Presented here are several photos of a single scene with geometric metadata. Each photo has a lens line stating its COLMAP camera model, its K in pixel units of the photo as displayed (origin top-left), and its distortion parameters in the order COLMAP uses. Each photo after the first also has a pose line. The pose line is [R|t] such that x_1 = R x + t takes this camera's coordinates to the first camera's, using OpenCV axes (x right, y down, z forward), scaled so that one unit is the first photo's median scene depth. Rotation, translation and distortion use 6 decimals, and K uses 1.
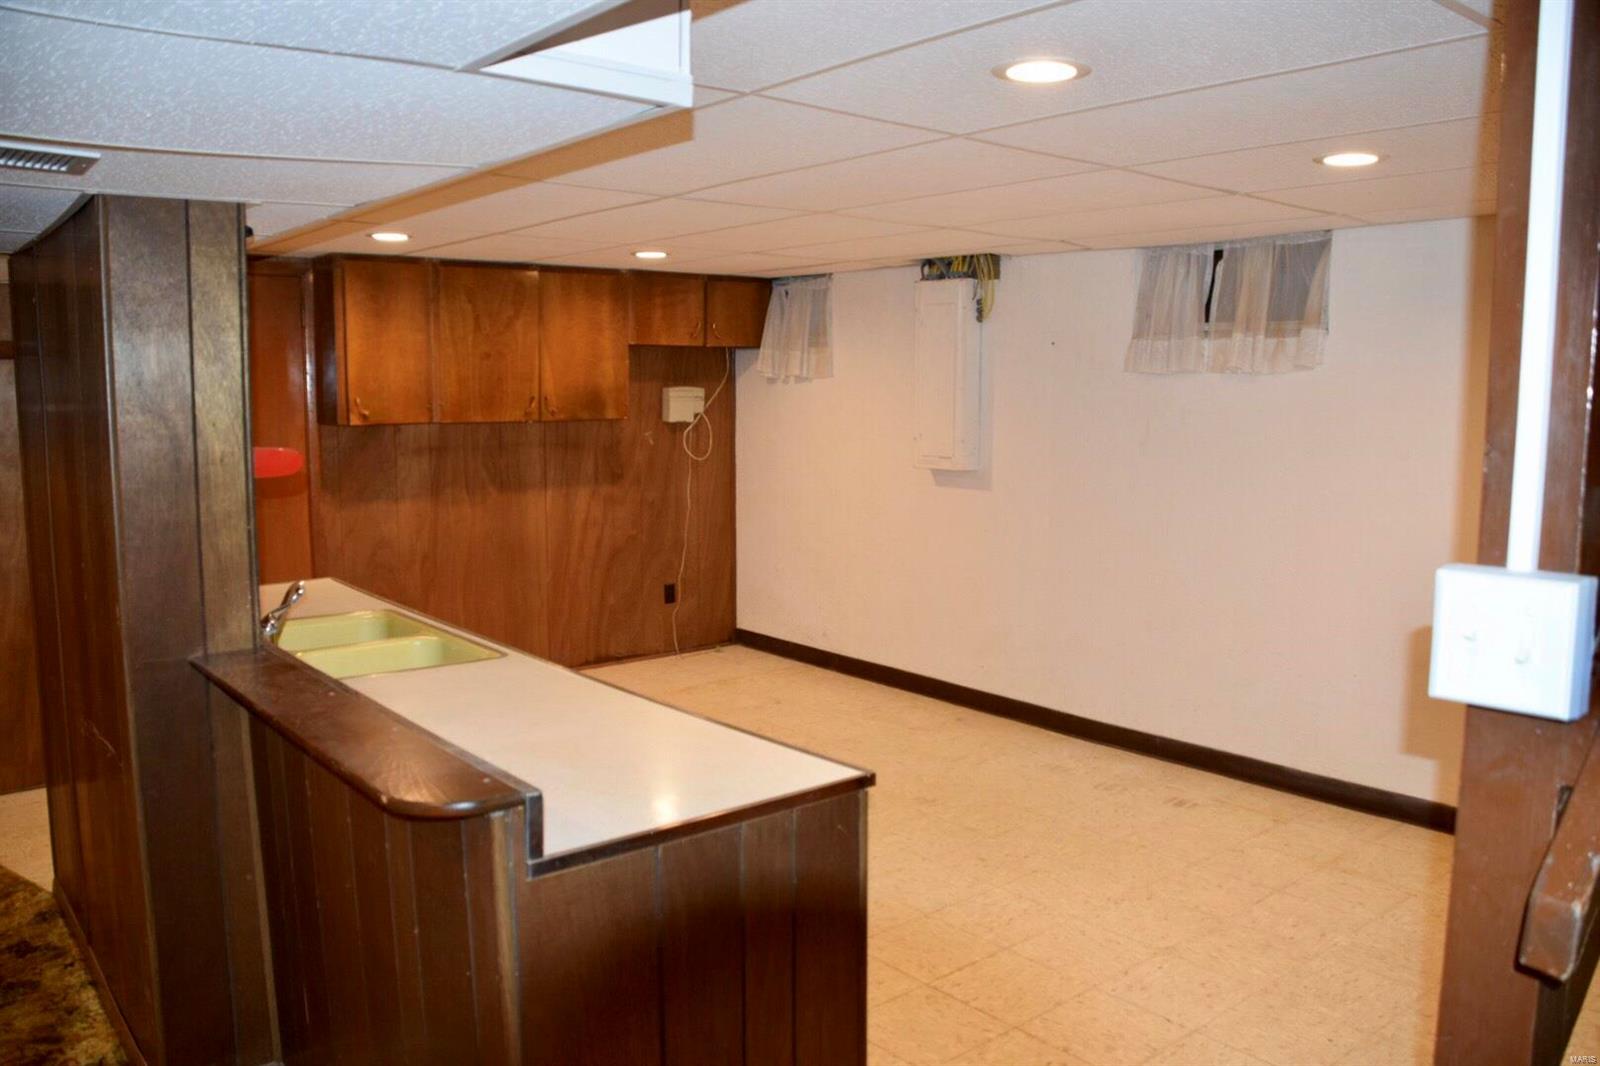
lens RADIAL K [[1251.8, 0, 807.5], [0, 1251.8, 536.0], [0, 0, 1]] dist [-0.133190, 0.085263]
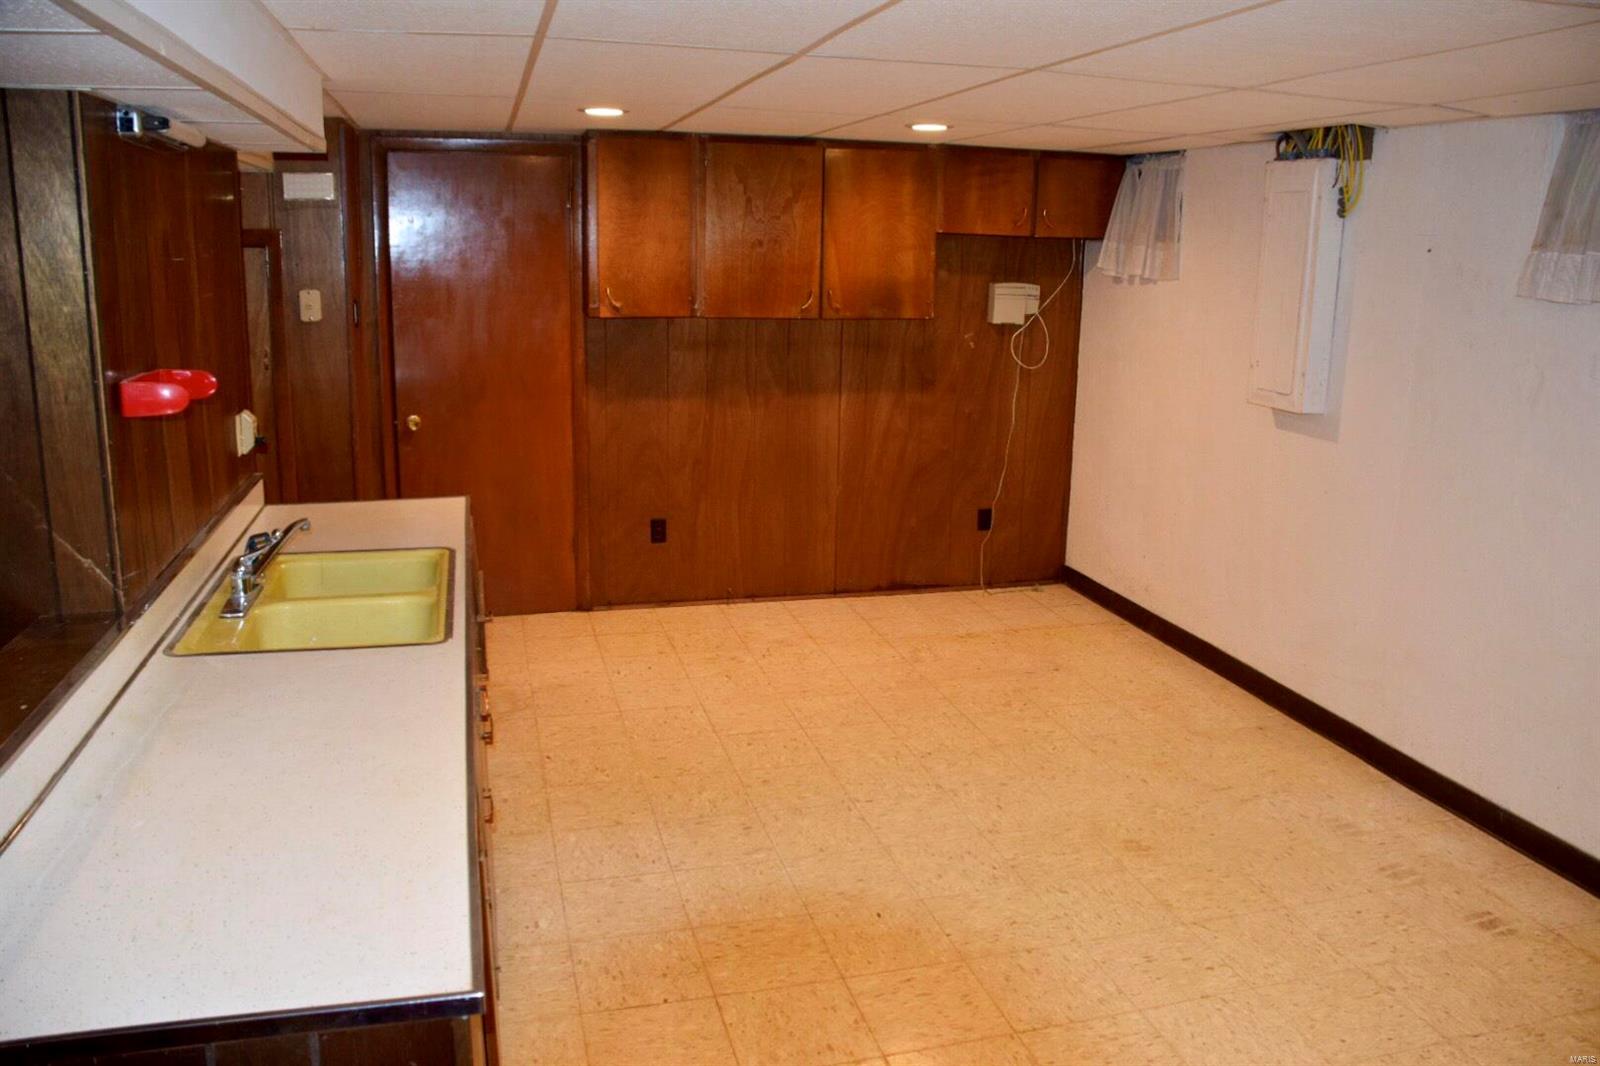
lens RADIAL K [[1251.8, 0, 801.2], [0, 1251.8, 539.4], [0, 0, 1]] dist [-0.133190, 0.085263]
pose [[0.913361, 0.110087, -0.391985, 0.135644], [-0.068908, 0.990660, 0.117662, -0.039501], [0.401277, -0.080457, 0.912416, 0.168092]]
